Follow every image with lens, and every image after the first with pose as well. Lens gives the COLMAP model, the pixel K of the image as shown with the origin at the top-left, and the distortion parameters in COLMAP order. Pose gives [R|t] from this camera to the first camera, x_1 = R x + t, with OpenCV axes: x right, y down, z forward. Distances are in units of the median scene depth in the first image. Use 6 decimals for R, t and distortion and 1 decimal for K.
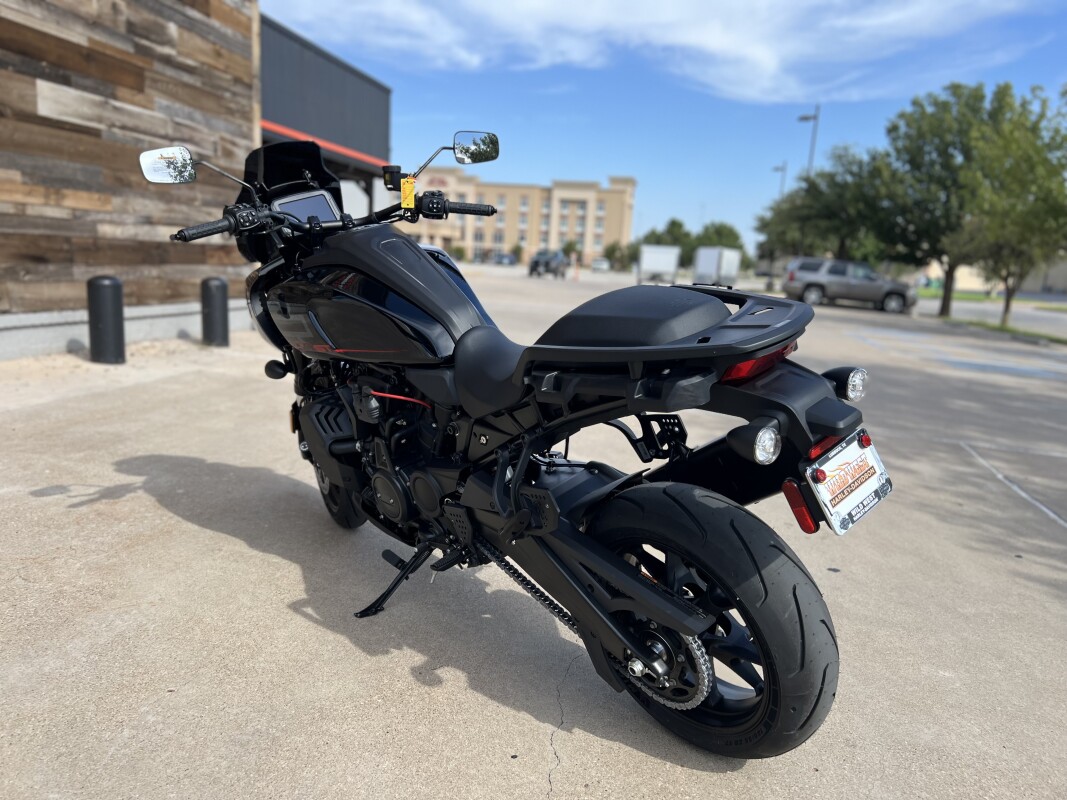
lens RADIAL K [[806.8, 0, 529.5], [0, 806.8, 414.1], [0, 0, 1]] dist [0.055243, -0.061446]
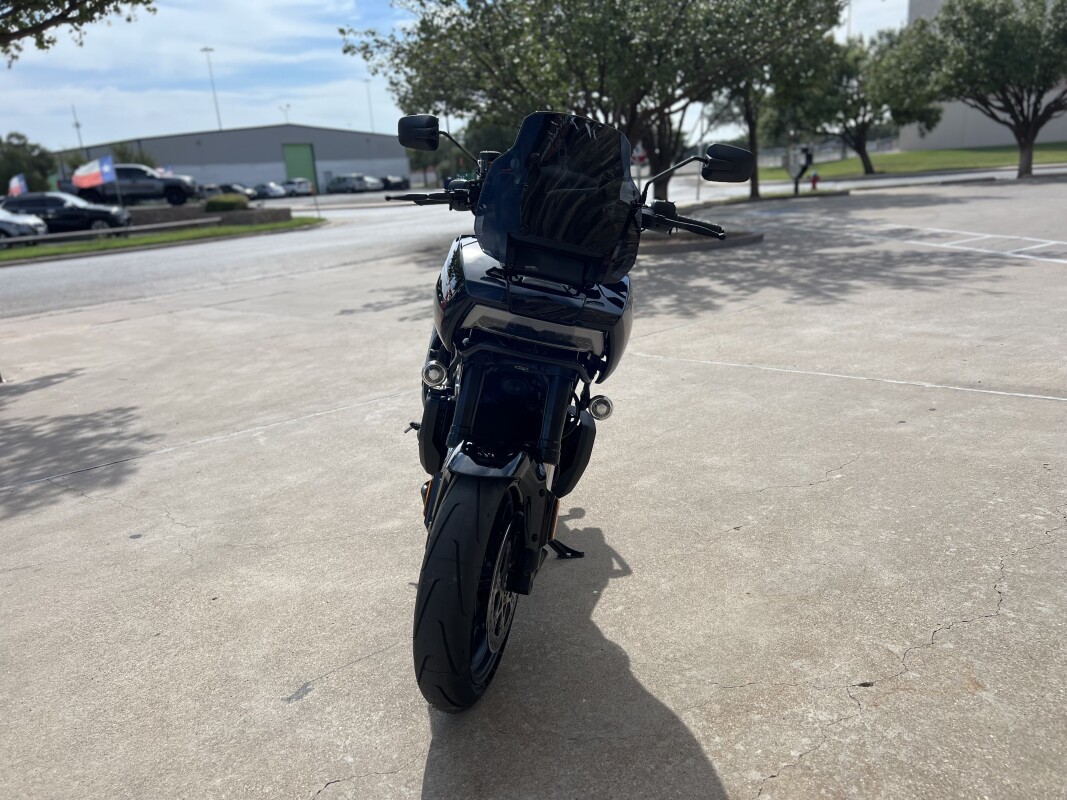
lens RADIAL K [[802.6, 0, 538.6], [0, 802.6, 398.0], [0, 0, 1]] dist [0.050152, -0.054991]
pose [[-0.784909, -0.173942, 0.594695, -0.068392], [0.134999, 0.888721, 0.438121, -0.039056], [-0.604726, 0.424168, -0.674083, 0.145778]]
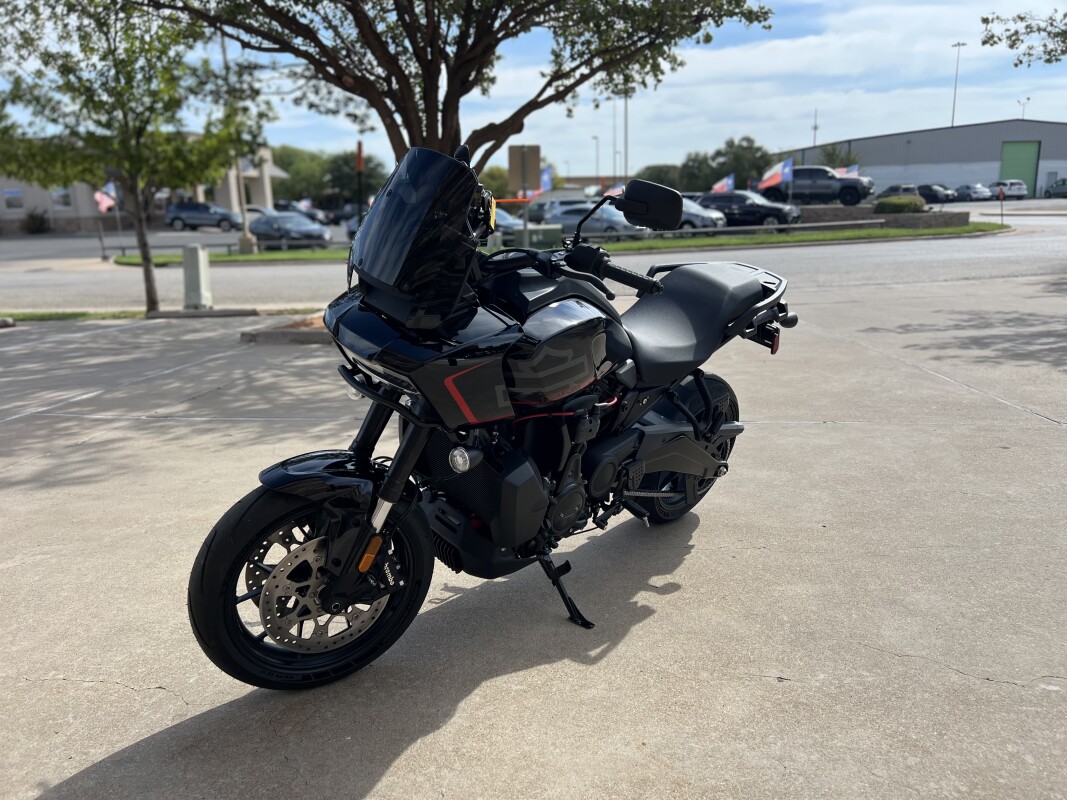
lens RADIAL K [[802.6, 0, 538.6], [0, 802.6, 398.0], [0, 0, 1]] dist [0.050152, -0.054991]
pose [[-0.096205, -0.281786, 0.954642, -0.093481], [0.213686, 0.930881, 0.296307, -0.028789], [-0.972154, 0.232500, -0.029341, 0.087420]]
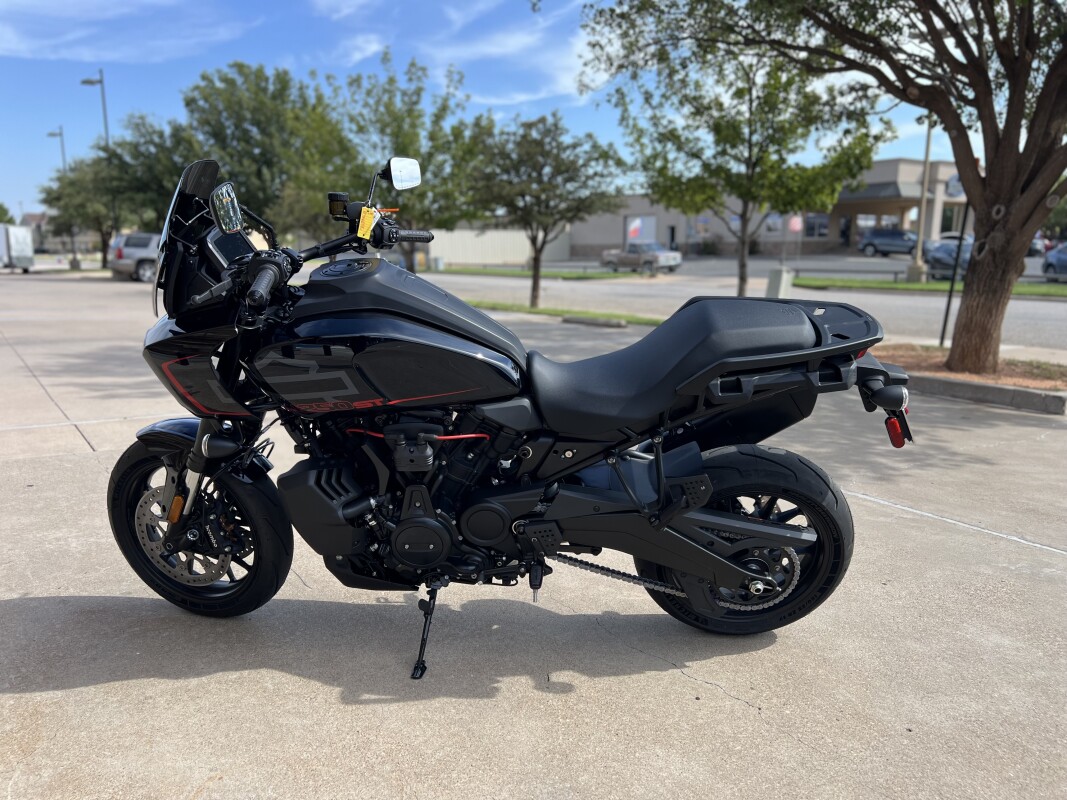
lens RADIAL K [[813.4, 0, 533.5], [0, 813.4, 400.0], [0, 0, 1]] dist [0.041307, -0.059653]
pose [[0.672344, -0.194280, 0.714289, -0.062226], [0.179879, 0.978901, 0.096935, -0.011233], [-0.718051, 0.063312, 0.693105, 0.019592]]
